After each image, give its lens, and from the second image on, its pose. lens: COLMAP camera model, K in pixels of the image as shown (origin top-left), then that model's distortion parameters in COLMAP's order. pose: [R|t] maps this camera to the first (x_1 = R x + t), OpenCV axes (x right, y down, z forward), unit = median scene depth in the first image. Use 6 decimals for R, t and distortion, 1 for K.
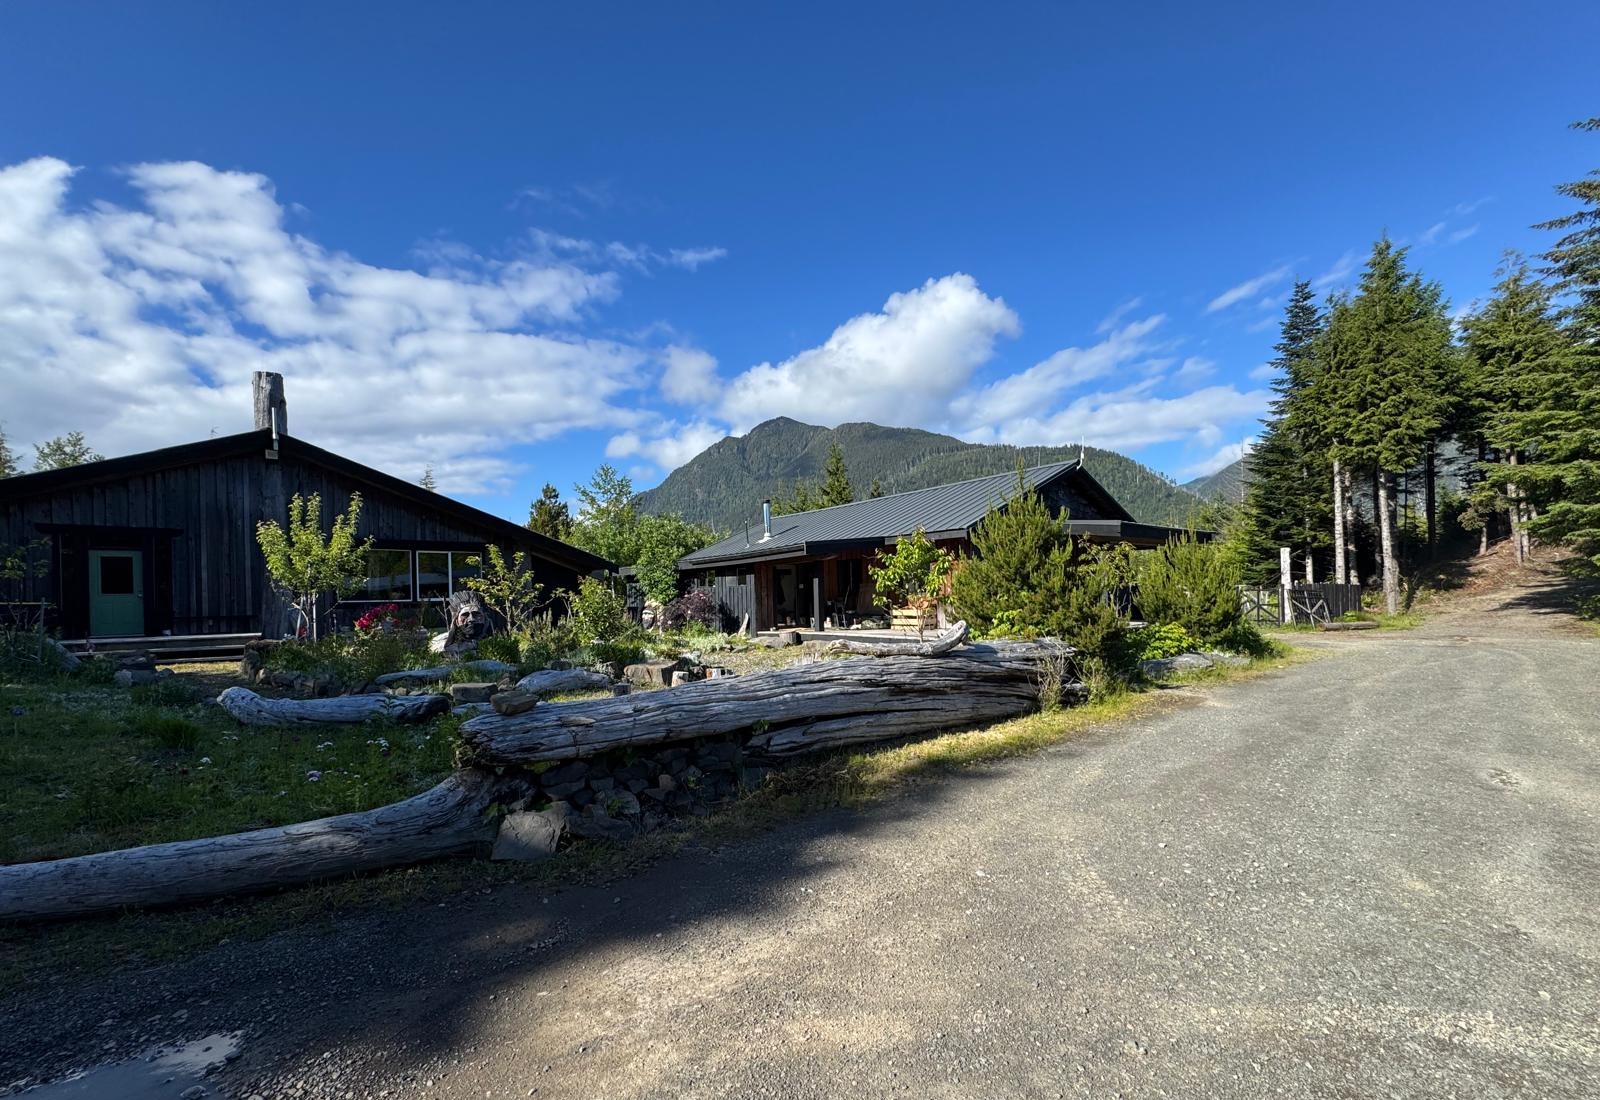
lens RADIAL K [[639.4, 0, 797.7], [0, 639.4, 599.7], [0, 0, 1]] dist [-0.002003, -0.000146]
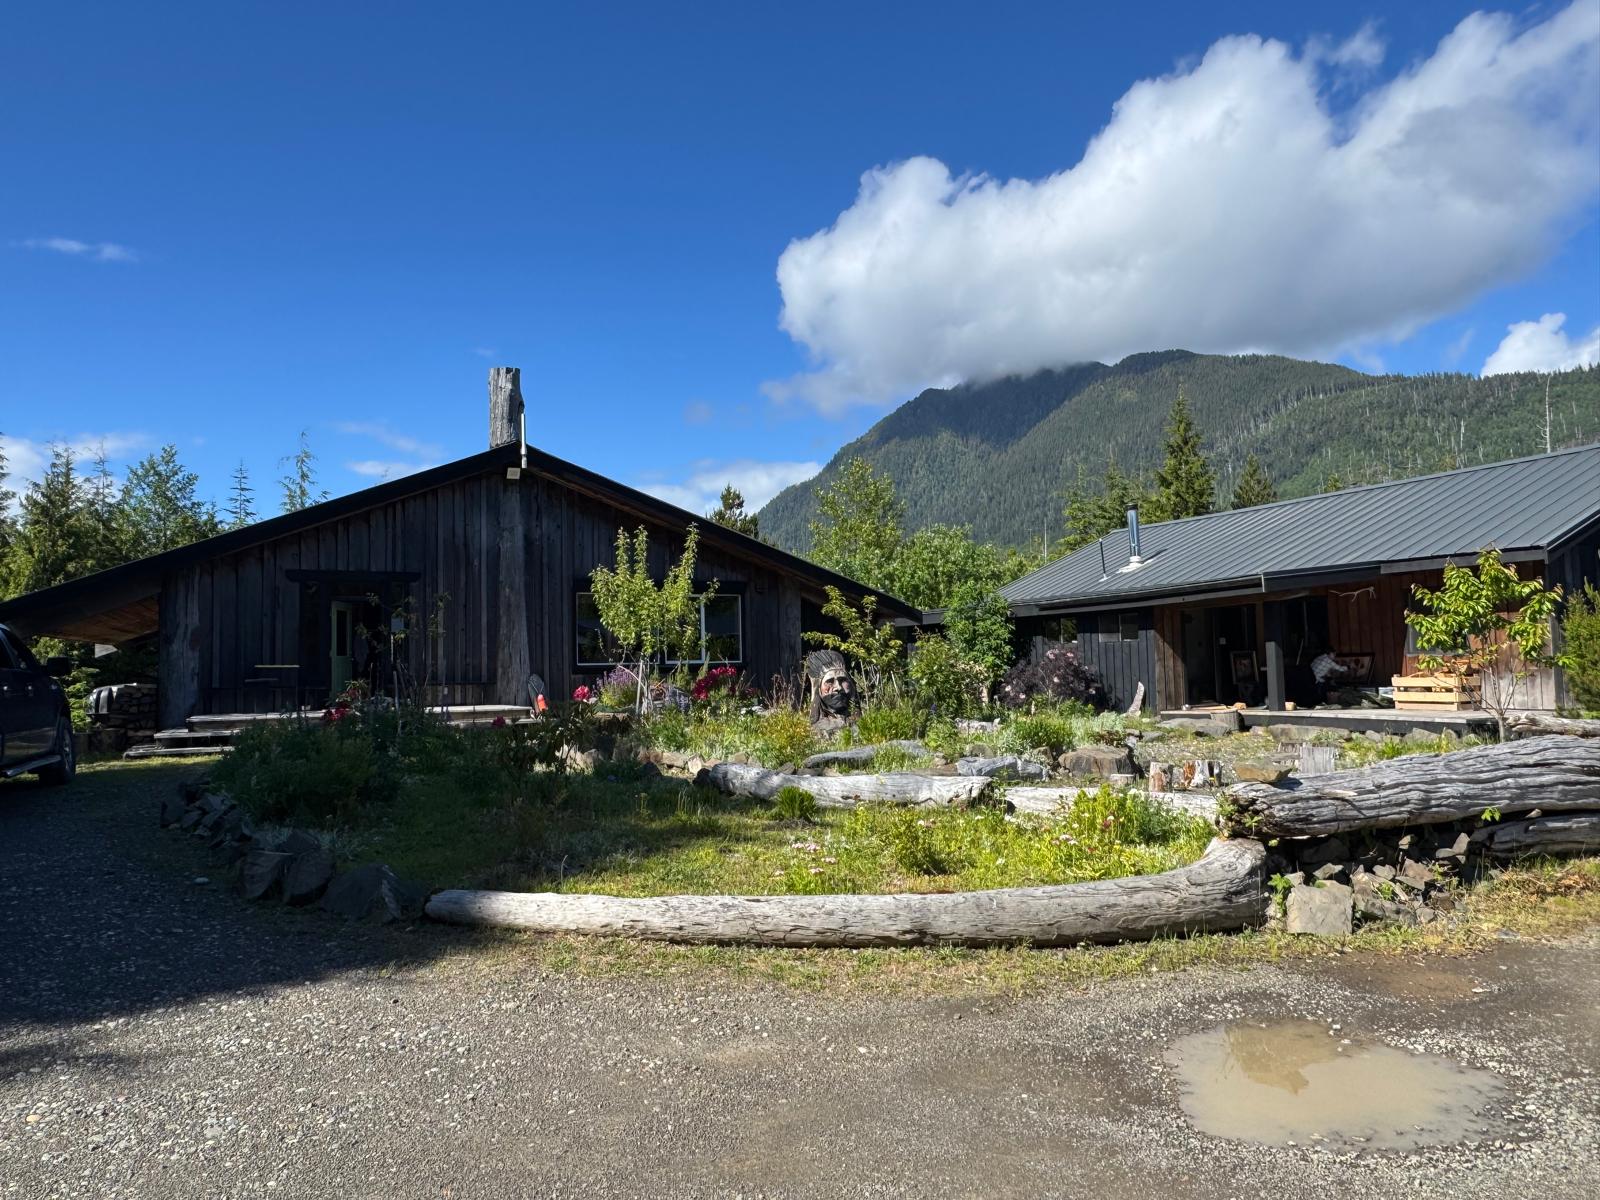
lens RADIAL K [[1089.7, 0, 776.8], [0, 1089.7, 602.3], [0, 0, 1]] dist [-0.004638, 0.000926]
pose [[0.971228, -0.013478, -0.237769, -0.219251], [0.000197, 0.998442, -0.055791, 0.001591], [0.238150, 0.054139, 0.969718, -0.205556]]
